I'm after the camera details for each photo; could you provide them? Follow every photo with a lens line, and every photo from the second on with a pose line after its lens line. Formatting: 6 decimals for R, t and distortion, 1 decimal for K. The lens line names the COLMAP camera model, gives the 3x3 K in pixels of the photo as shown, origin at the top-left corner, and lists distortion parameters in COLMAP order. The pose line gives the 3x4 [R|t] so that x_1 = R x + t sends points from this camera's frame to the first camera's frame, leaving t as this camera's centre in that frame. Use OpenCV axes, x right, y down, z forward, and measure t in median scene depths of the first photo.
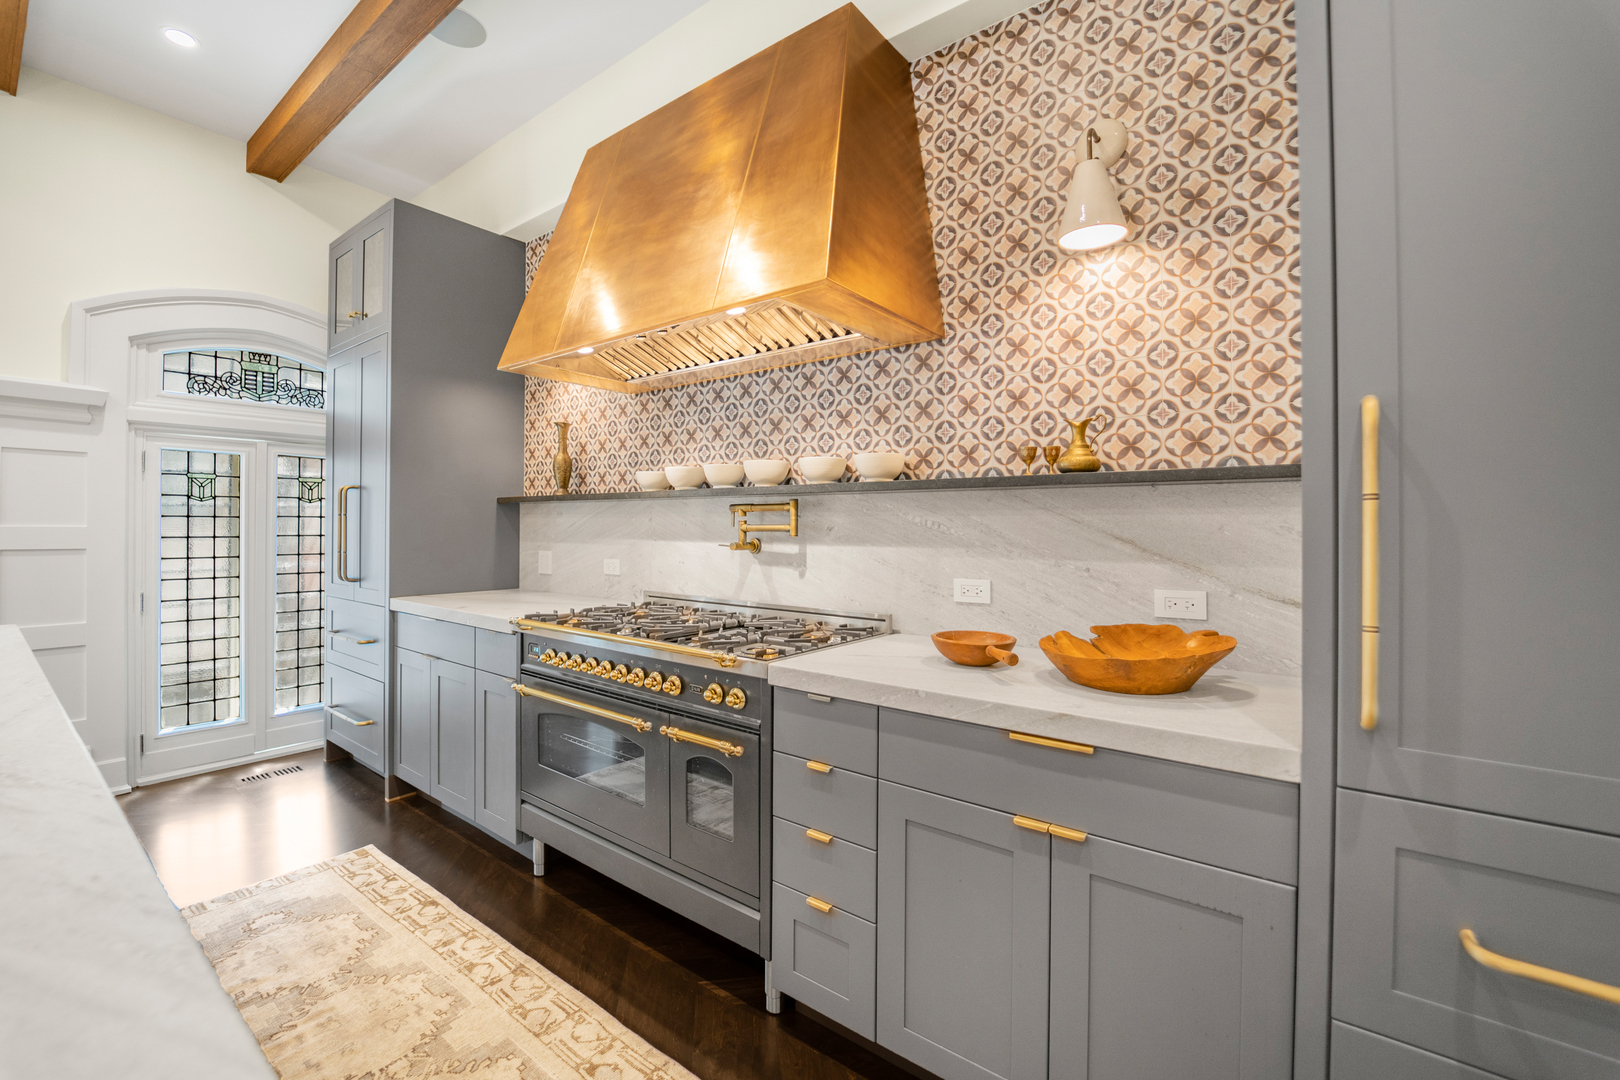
lens RADIAL K [[687.6, 0, 808.1], [0, 687.6, 524.2], [0, 0, 1]] dist [-0.014177, 0.000022]
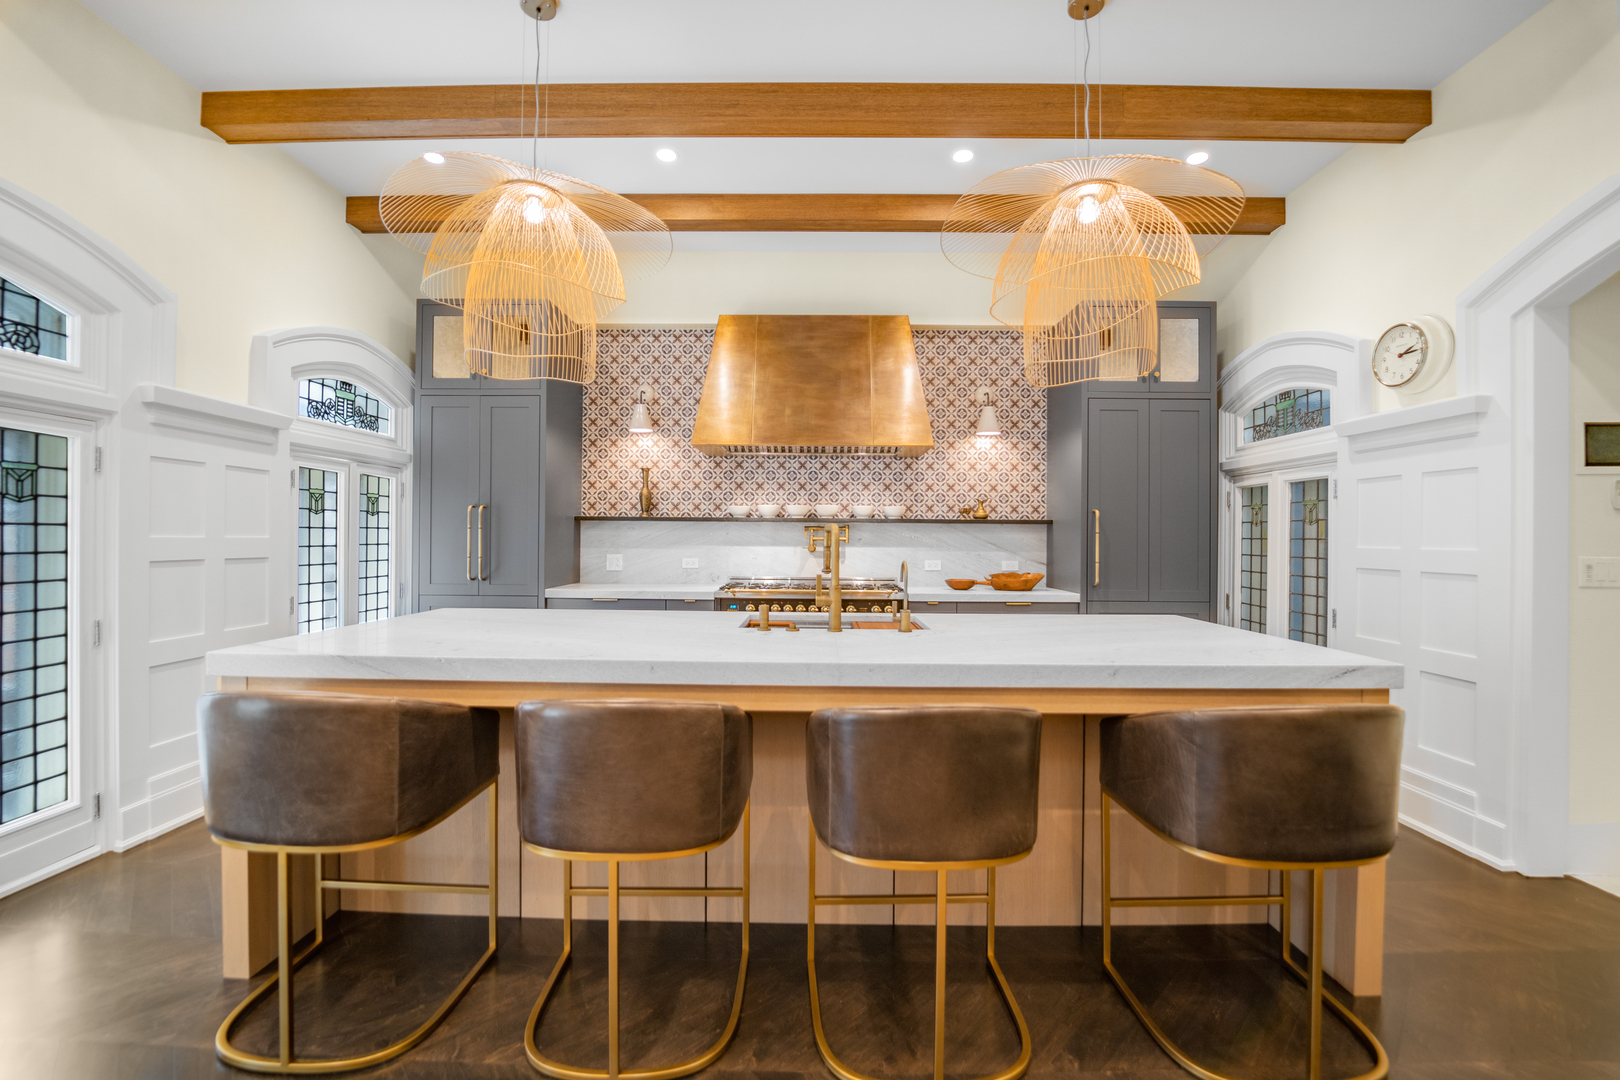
lens RADIAL K [[746.0, 0, 810.0], [0, 746.0, 540.0], [0, 0, 1]] dist [0.000892, 0.000013]
pose [[0.786738, -0.000620, 0.617287, -1.614038], [-0.005634, 0.999951, 0.008185, -0.009948], [-0.617262, -0.009917, 0.786696, -0.742099]]
